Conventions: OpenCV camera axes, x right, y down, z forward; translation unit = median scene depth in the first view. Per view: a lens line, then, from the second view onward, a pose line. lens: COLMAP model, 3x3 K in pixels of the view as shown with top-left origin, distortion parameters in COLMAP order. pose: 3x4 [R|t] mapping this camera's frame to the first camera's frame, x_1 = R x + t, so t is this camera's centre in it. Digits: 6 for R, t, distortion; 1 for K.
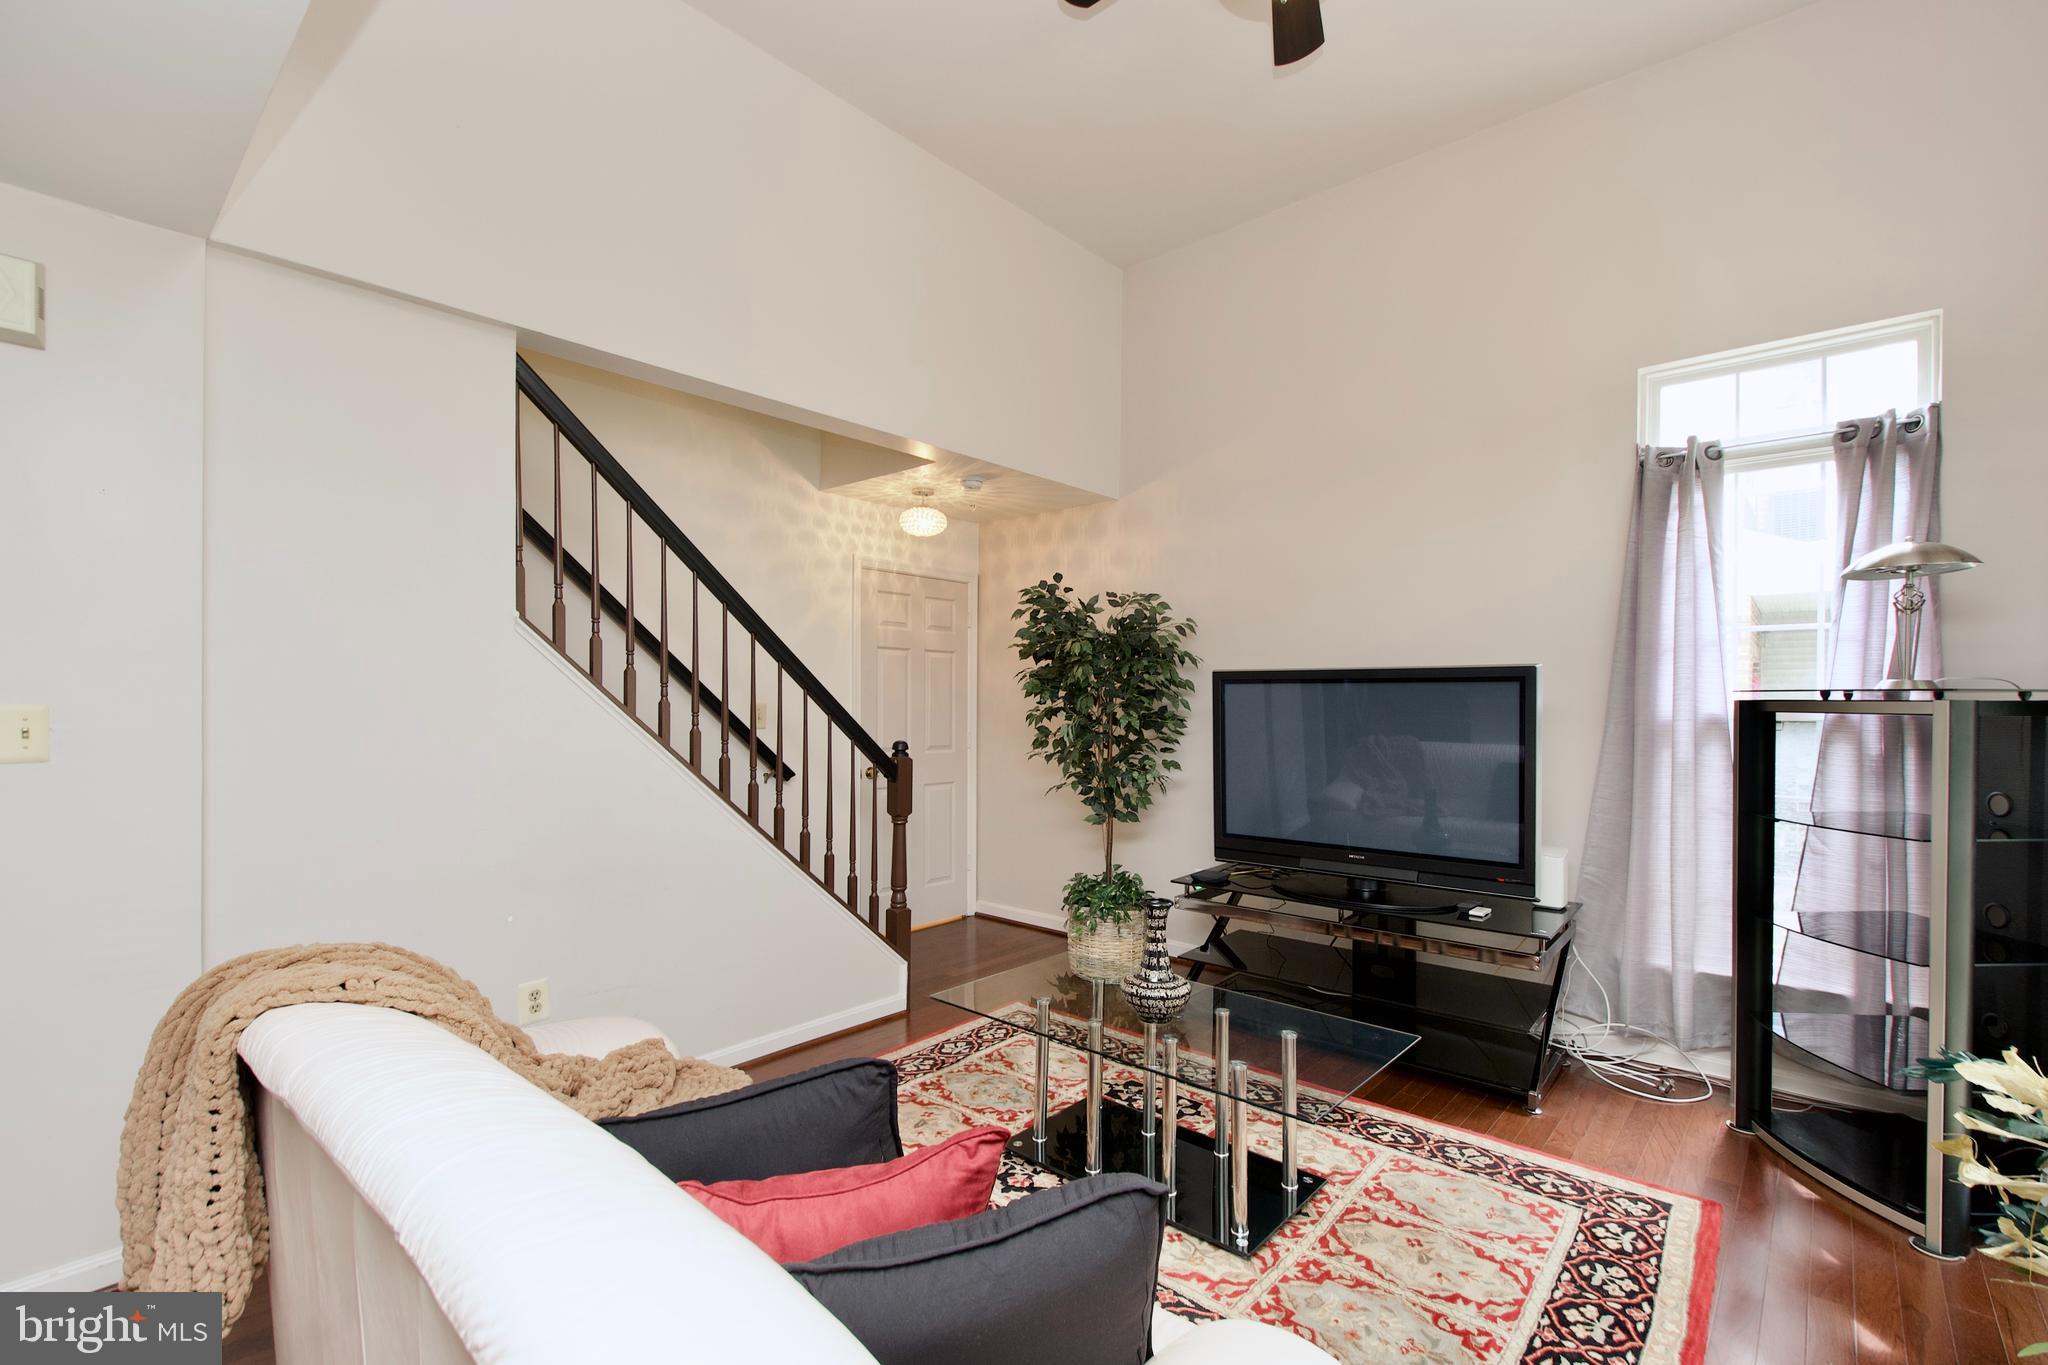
lens RADIAL K [[888.5, 0, 1021.8], [0, 888.5, 689.6], [0, 0, 1]] dist [-0.013313, -0.000154]
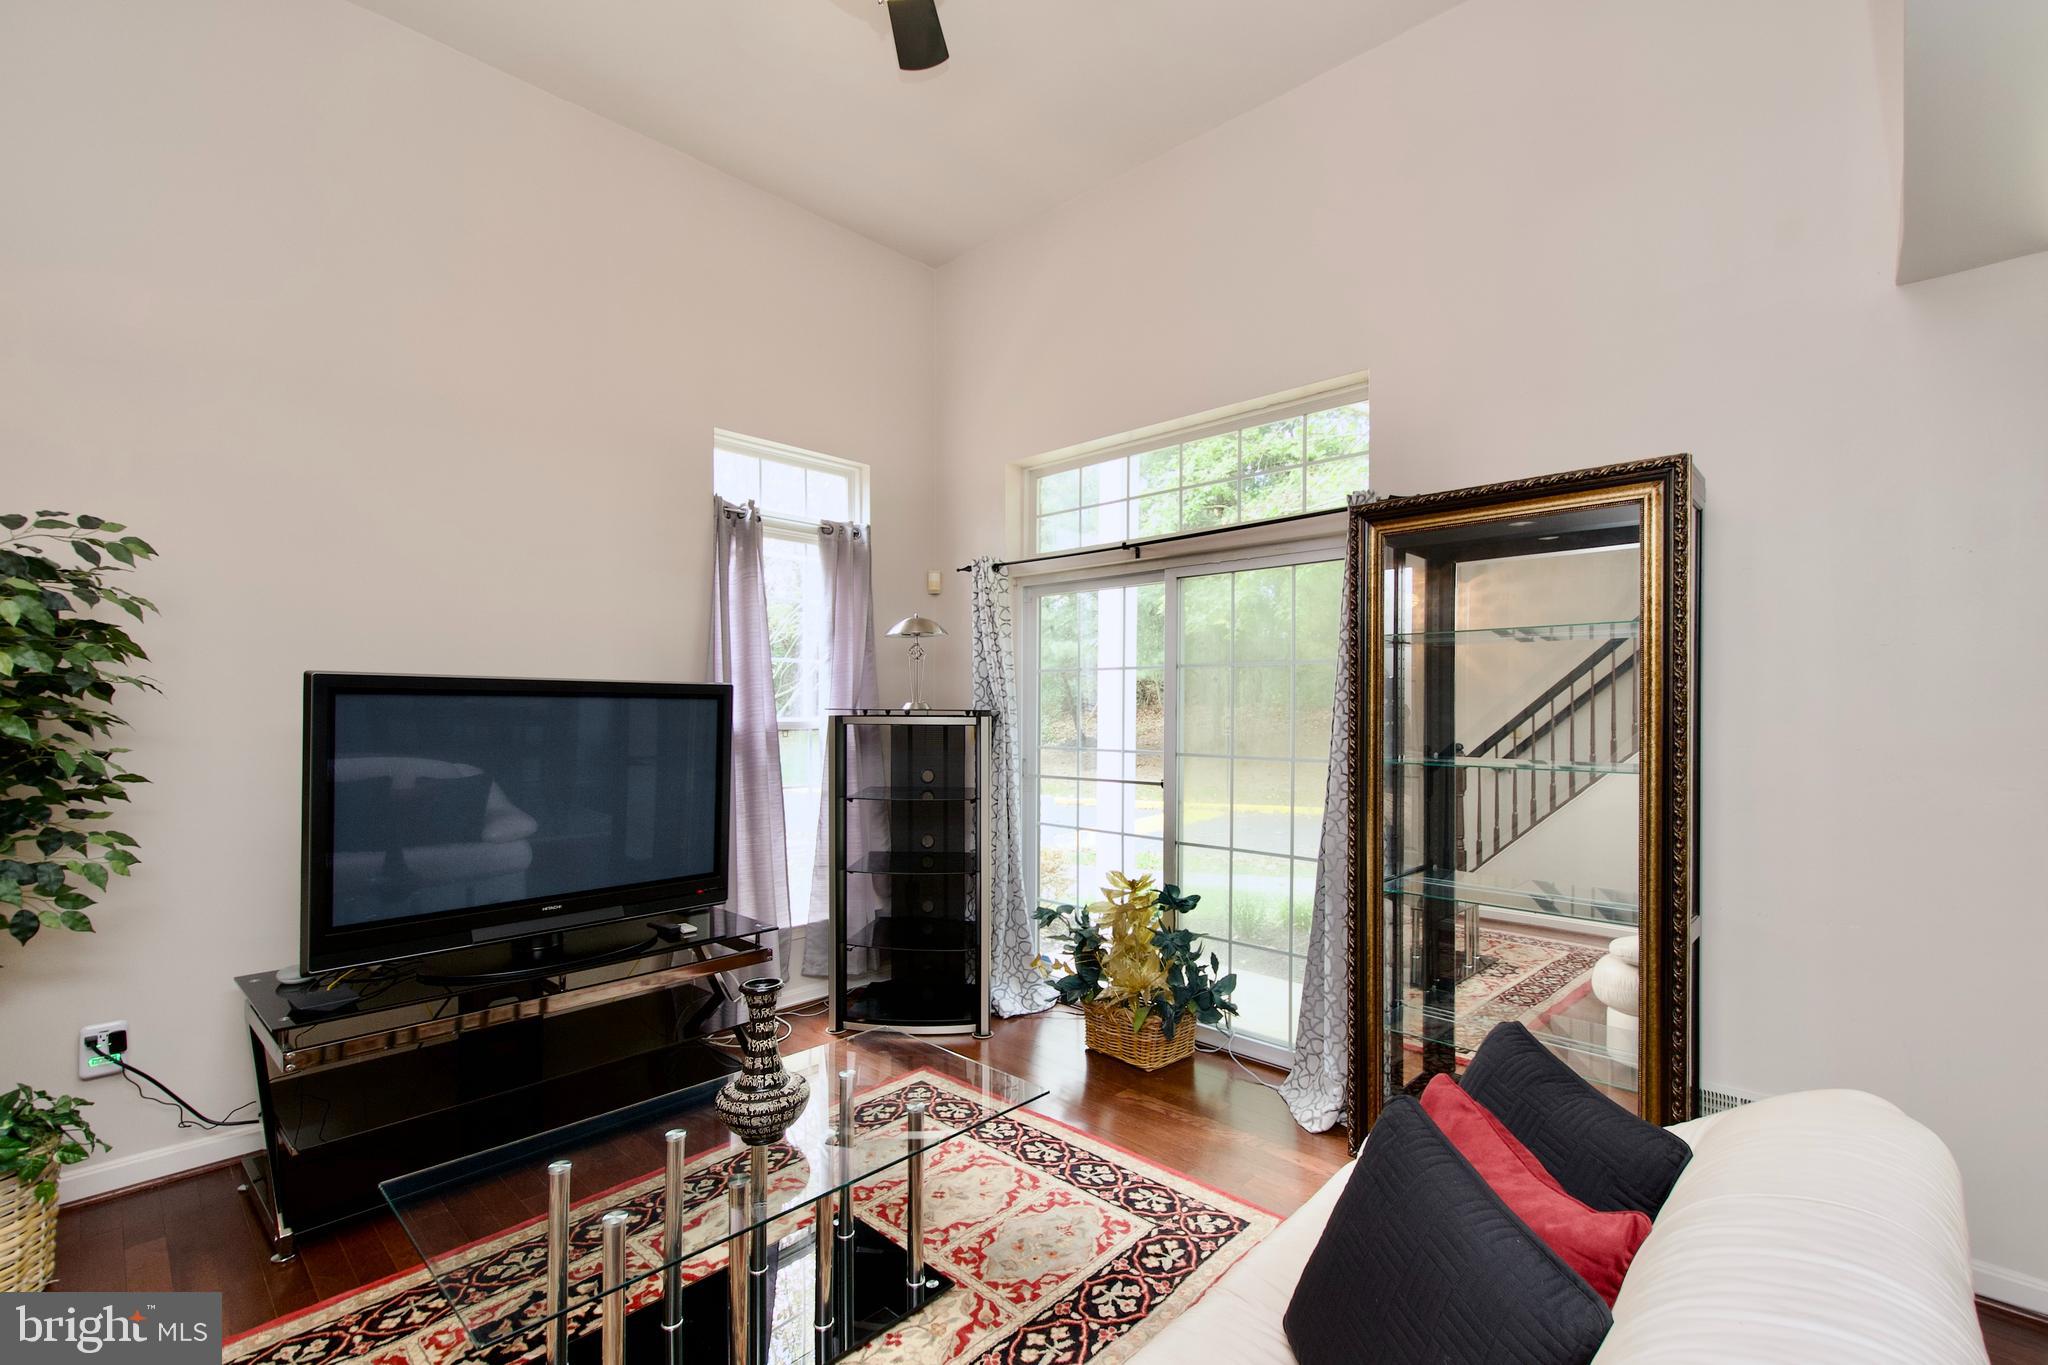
lens RADIAL K [[888.5, 0, 1027.2], [0, 888.5, 699.3], [0, 0, 1]] dist [-0.013313, -0.000154]
pose [[0.043881, 0.007455, 0.999009, -0.503392], [-0.010457, 0.999921, -0.007002, -0.004771], [-0.998982, -0.010139, 0.043956, 0.605087]]
